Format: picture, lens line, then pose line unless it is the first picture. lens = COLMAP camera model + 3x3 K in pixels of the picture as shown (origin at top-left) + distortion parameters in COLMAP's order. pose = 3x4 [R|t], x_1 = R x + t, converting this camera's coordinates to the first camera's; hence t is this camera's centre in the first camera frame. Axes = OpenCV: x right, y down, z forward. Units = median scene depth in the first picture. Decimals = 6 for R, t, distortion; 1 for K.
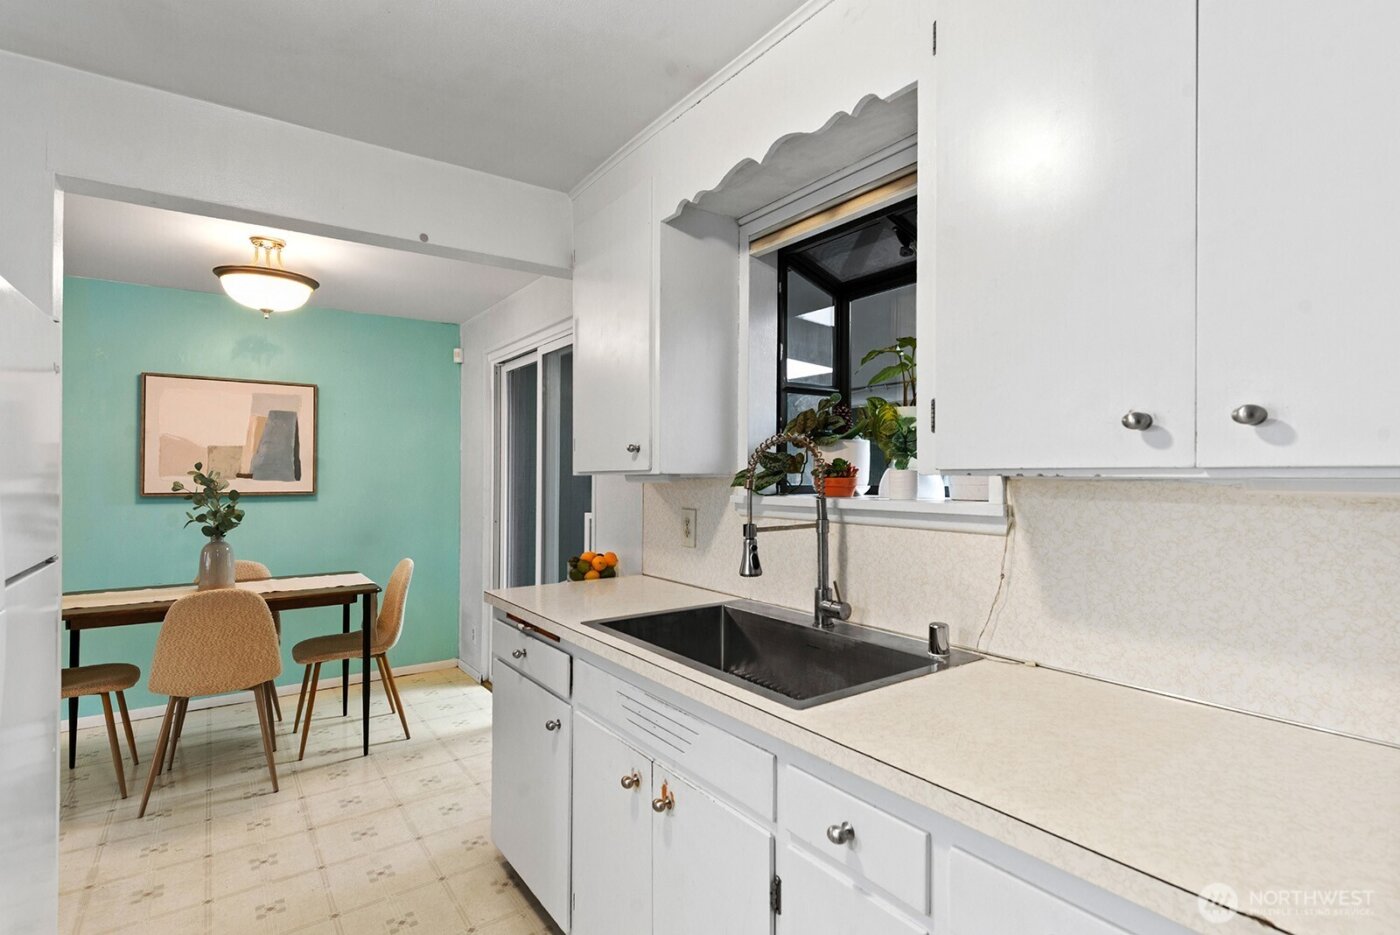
lens RADIAL K [[670.3, 0, 697.1], [0, 670.3, 471.0], [0, 0, 1]] dist [0.016302, -0.010061]
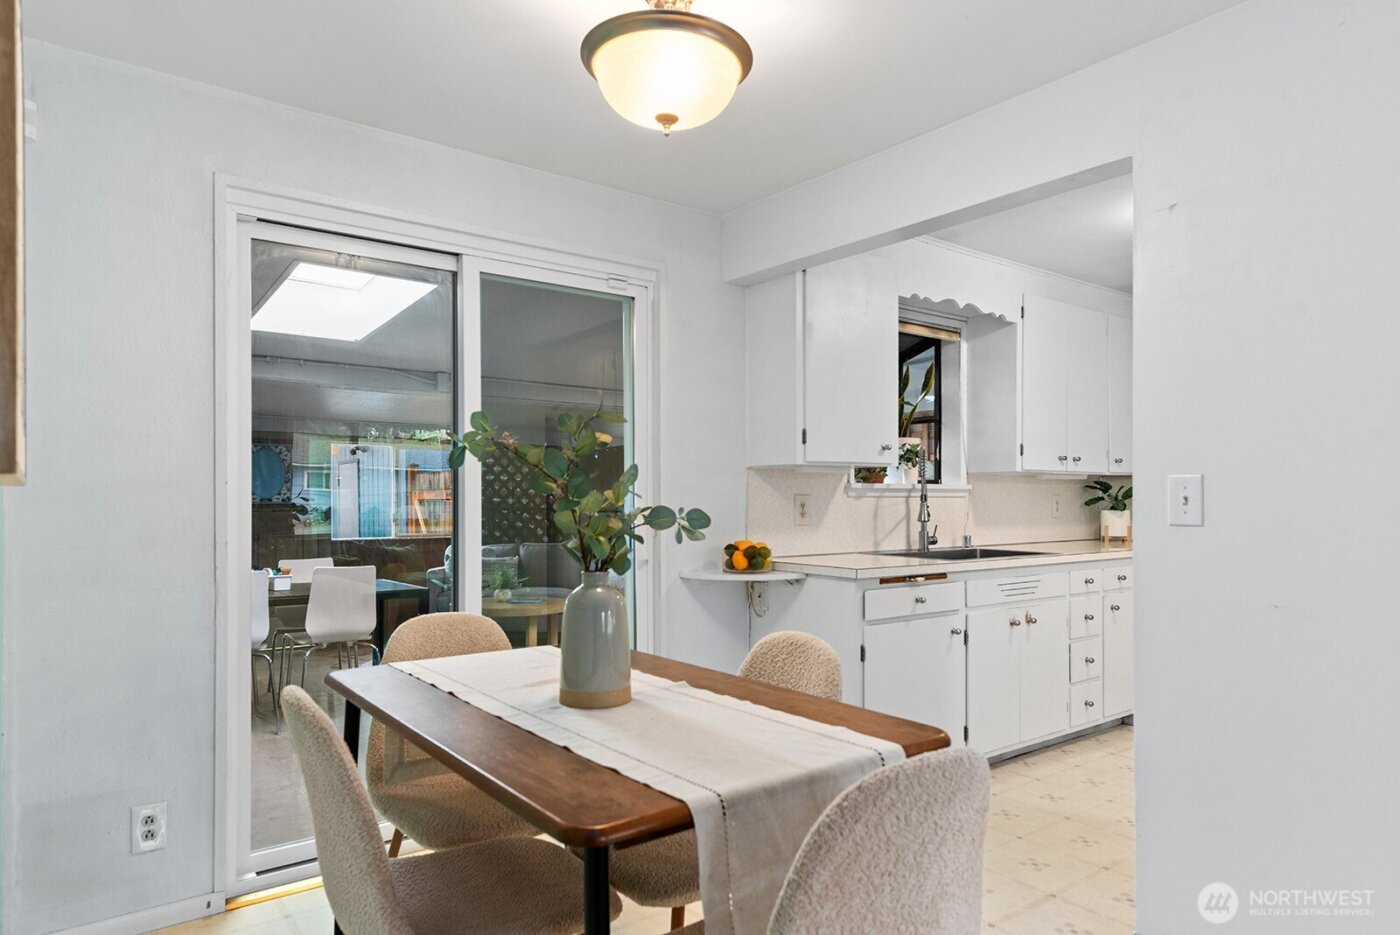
lens RADIAL K [[887.4, 0, 702.4], [0, 887.4, 496.3], [0, 0, 1]] dist [0.030324, -0.000023]
pose [[-0.040062, 0.015120, 0.999083, -1.648438], [0.001053, 0.999886, -0.015089, 0.084393], [-0.999197, 0.000448, -0.040074, 1.257652]]
